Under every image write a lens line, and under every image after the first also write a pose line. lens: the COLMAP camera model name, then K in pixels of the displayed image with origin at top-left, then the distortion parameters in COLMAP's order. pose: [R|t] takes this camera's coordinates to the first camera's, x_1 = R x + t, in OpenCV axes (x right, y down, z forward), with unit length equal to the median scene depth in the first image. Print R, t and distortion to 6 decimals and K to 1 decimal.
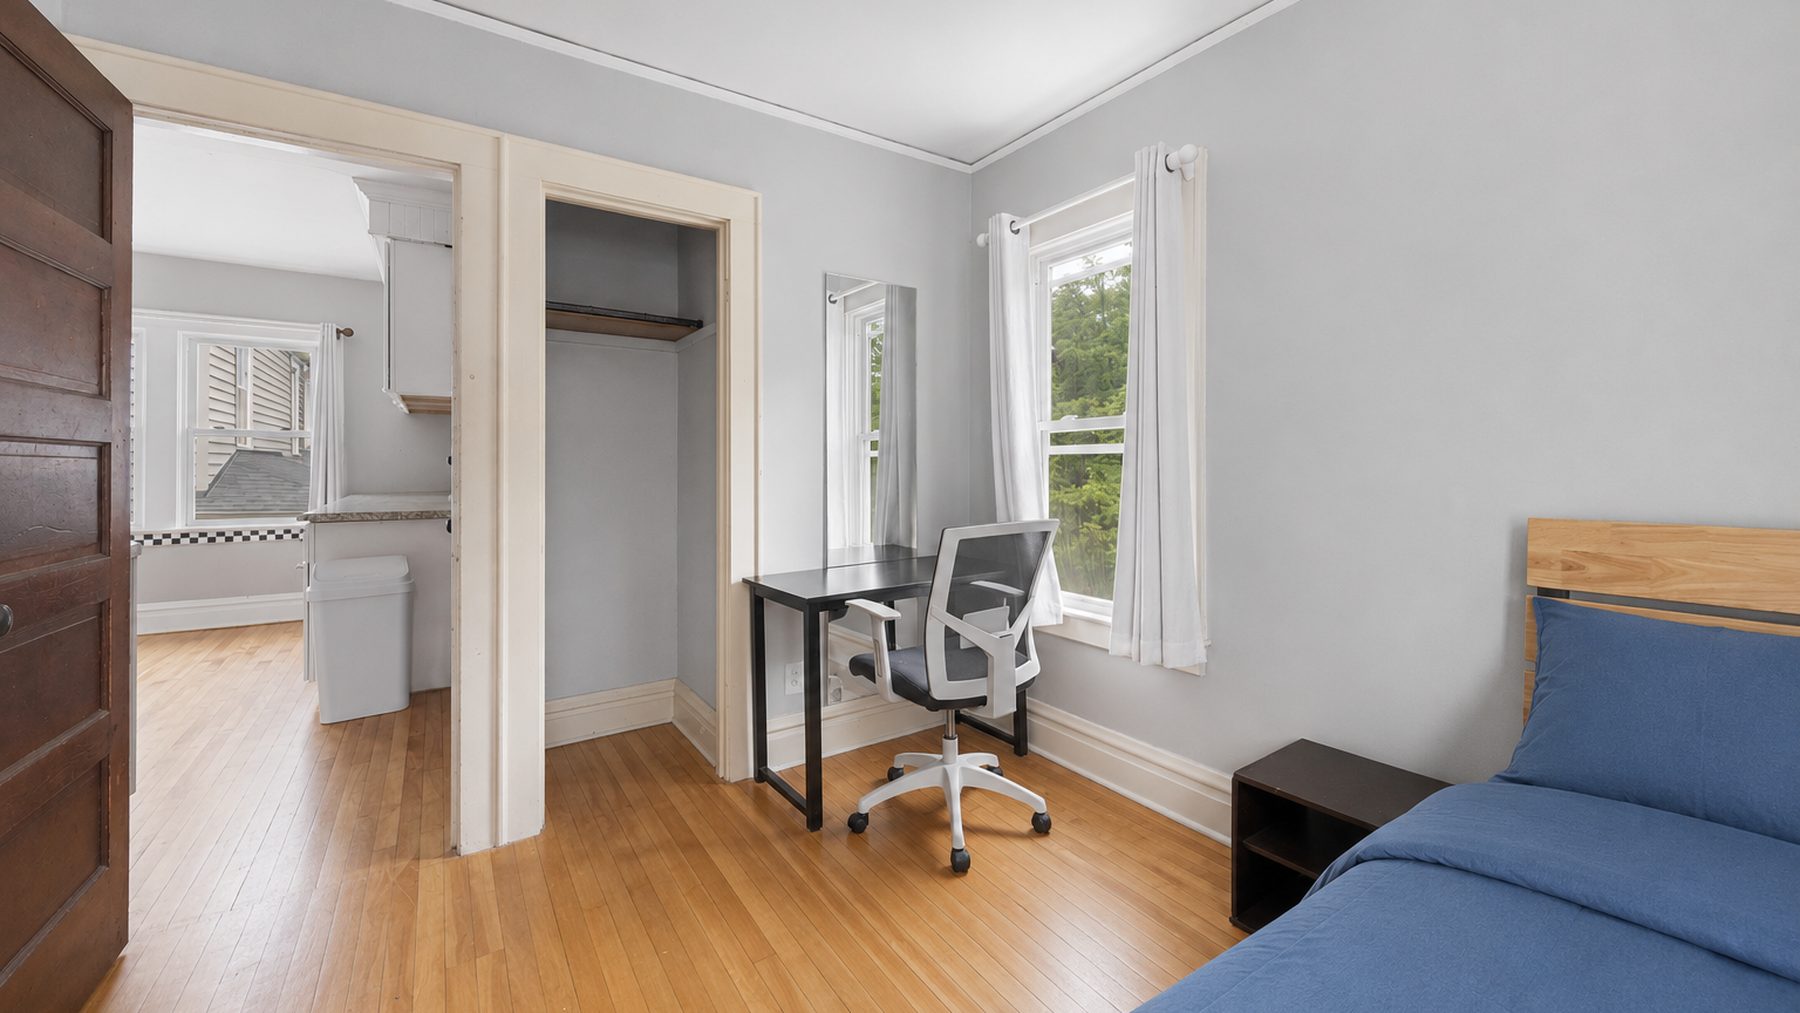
lens RADIAL K [[703.0, 0, 898.7], [0, 703.0, 463.3], [0, 0, 1]] dist [-0.001081, -0.000146]
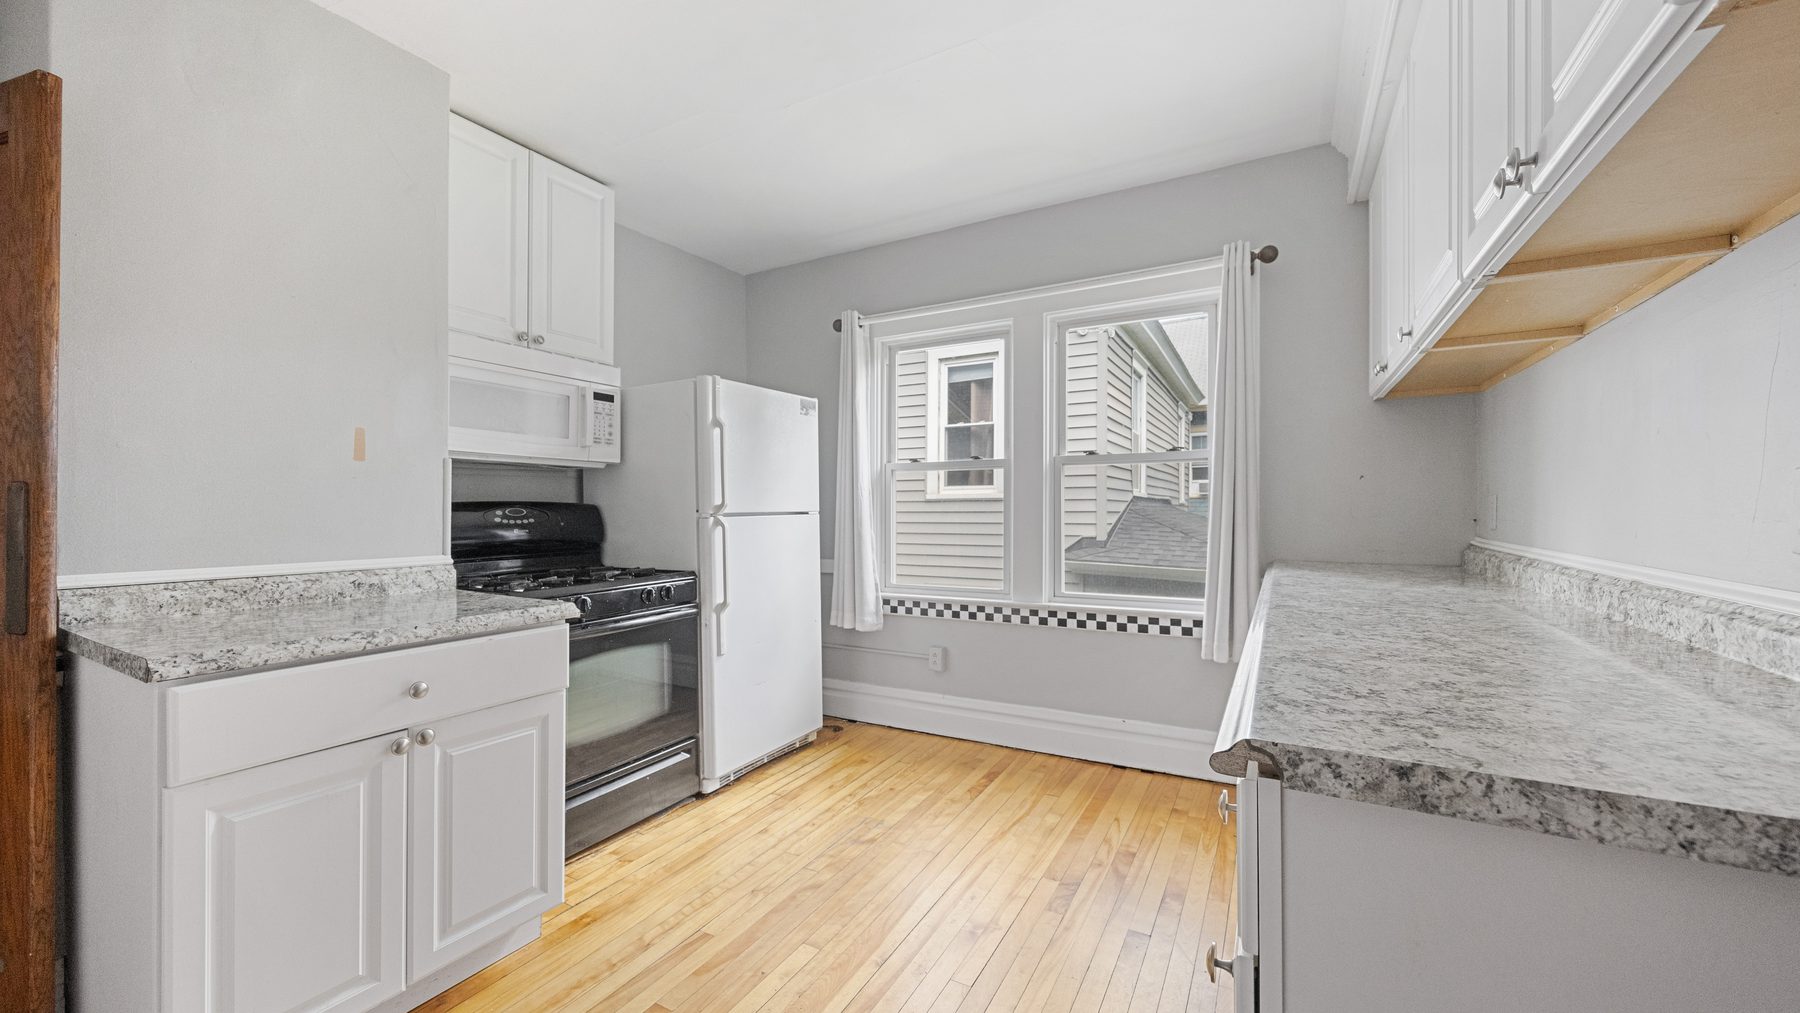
lens RADIAL K [[703.0, 0, 893.3], [0, 703.0, 512.3], [0, 0, 1]] dist [-0.001081, -0.000146]
pose [[0.455231, -0.004235, -0.890363, -0.266498], [0.004236, 0.999988, -0.002590, 0.003347], [0.890363, -0.002593, 0.455243, 0.306044]]
